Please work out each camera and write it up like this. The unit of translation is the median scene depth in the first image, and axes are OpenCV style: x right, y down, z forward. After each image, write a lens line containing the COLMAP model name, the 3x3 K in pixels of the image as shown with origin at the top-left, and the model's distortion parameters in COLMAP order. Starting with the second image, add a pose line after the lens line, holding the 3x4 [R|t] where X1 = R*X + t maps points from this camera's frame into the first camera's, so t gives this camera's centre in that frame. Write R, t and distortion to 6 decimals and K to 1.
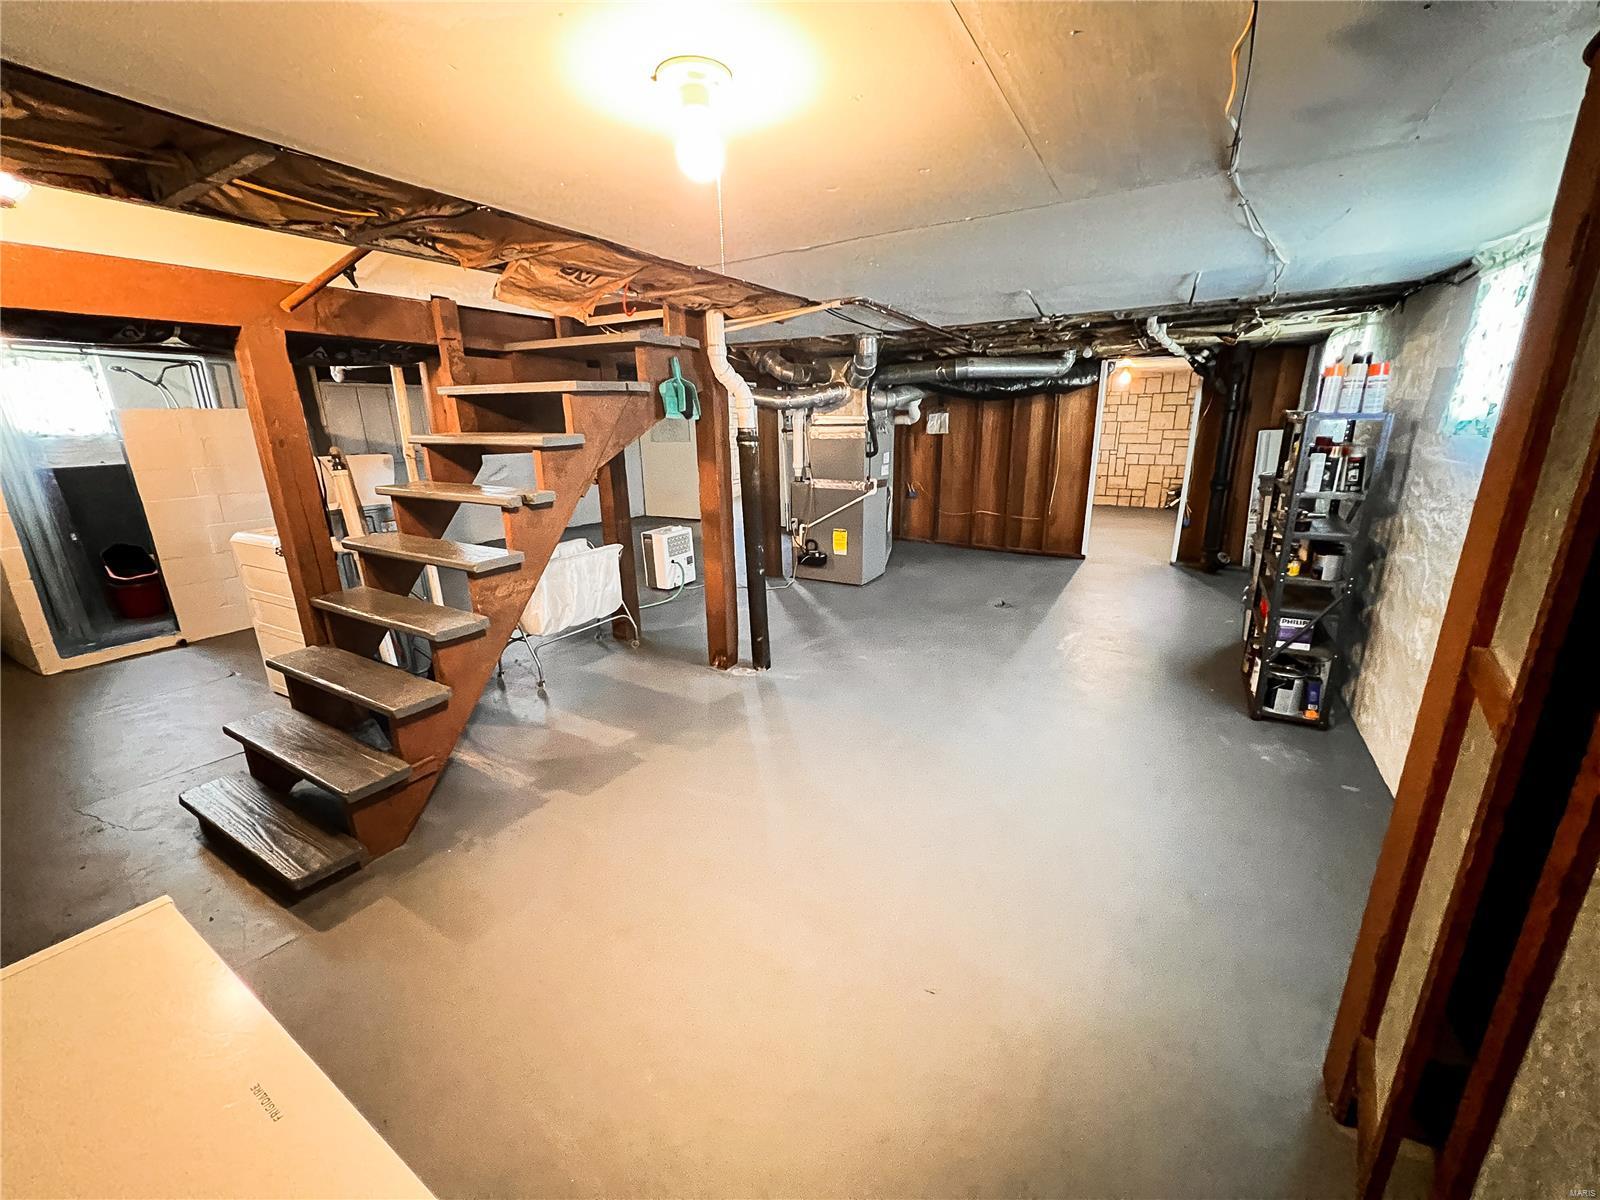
lens RADIAL K [[638.5, 0, 802.8], [0, 638.5, 600.3], [0, 0, 1]] dist [-0.000554, 0.000010]
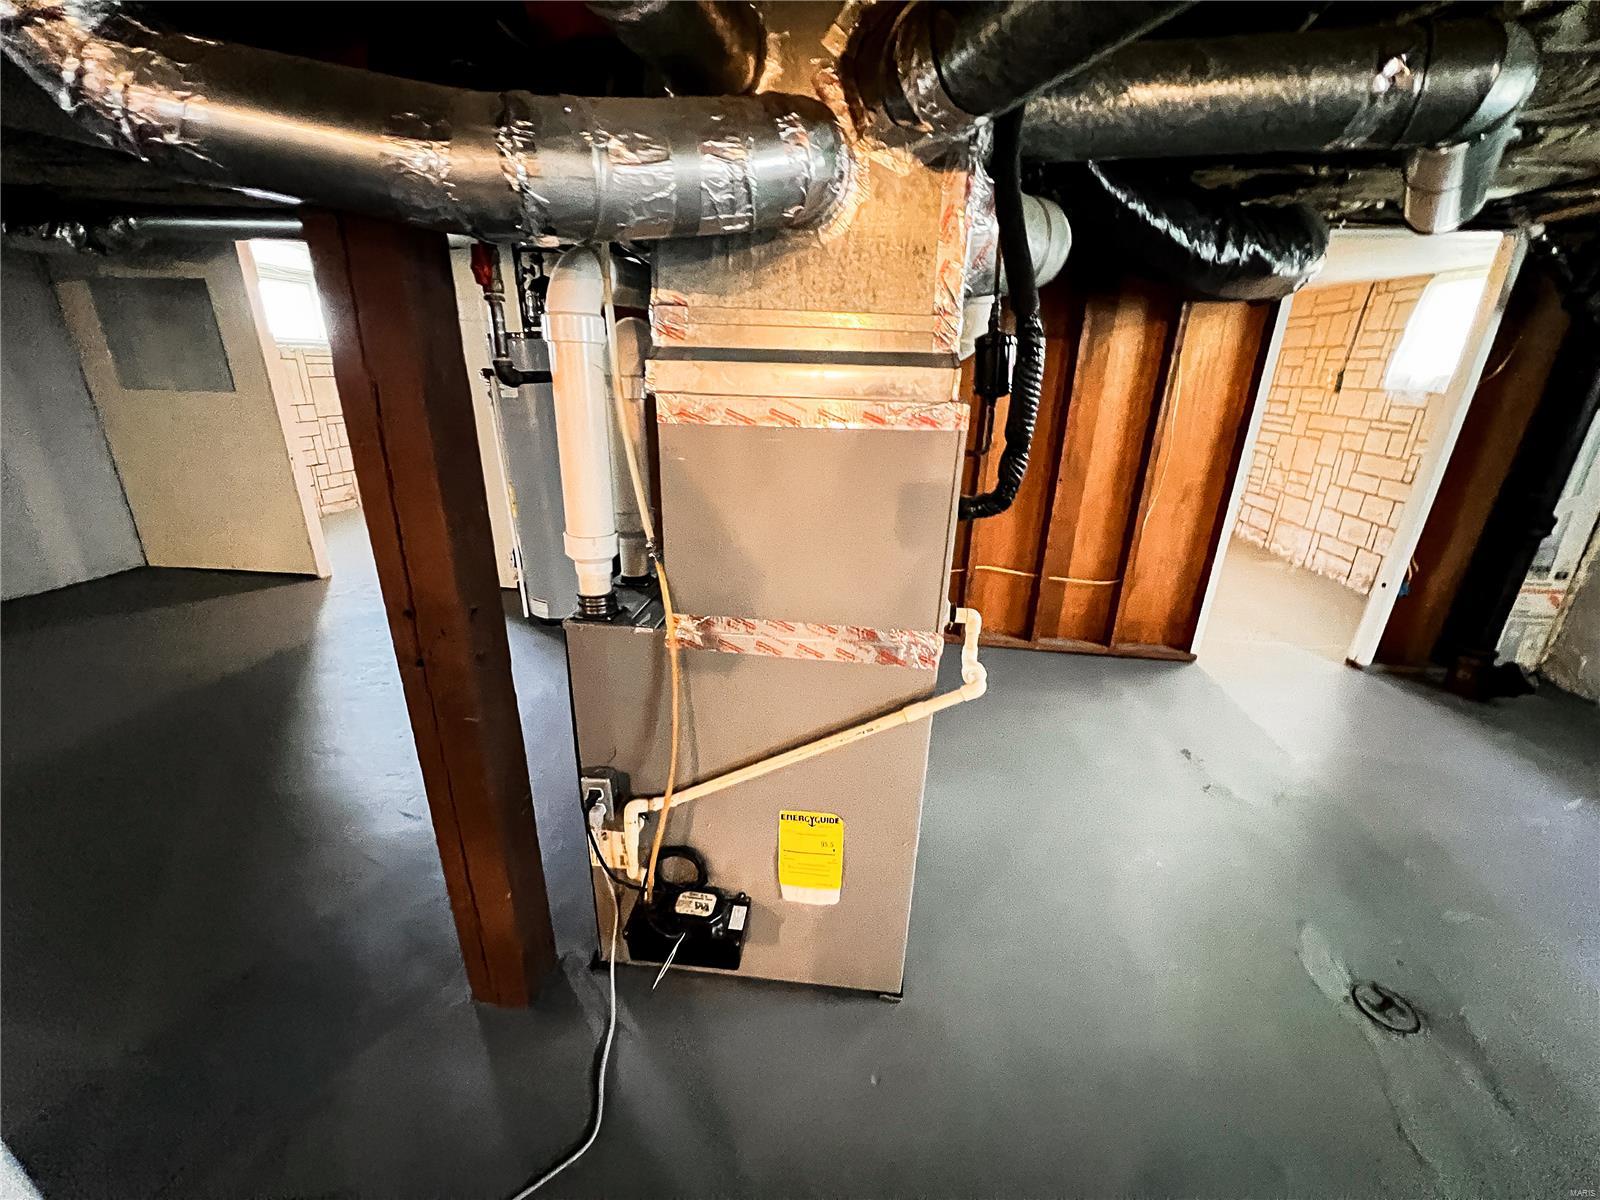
lens RADIAL K [[638.5, 0, 802.8], [0, 638.5, 600.3], [0, 0, 1]] dist [-0.000554, 0.000010]
pose [[0.918589, -0.100879, 0.382123, -0.024415], [0.070106, 0.993133, 0.093654, -0.196890], [-0.388946, -0.059240, 0.919354, 0.736047]]
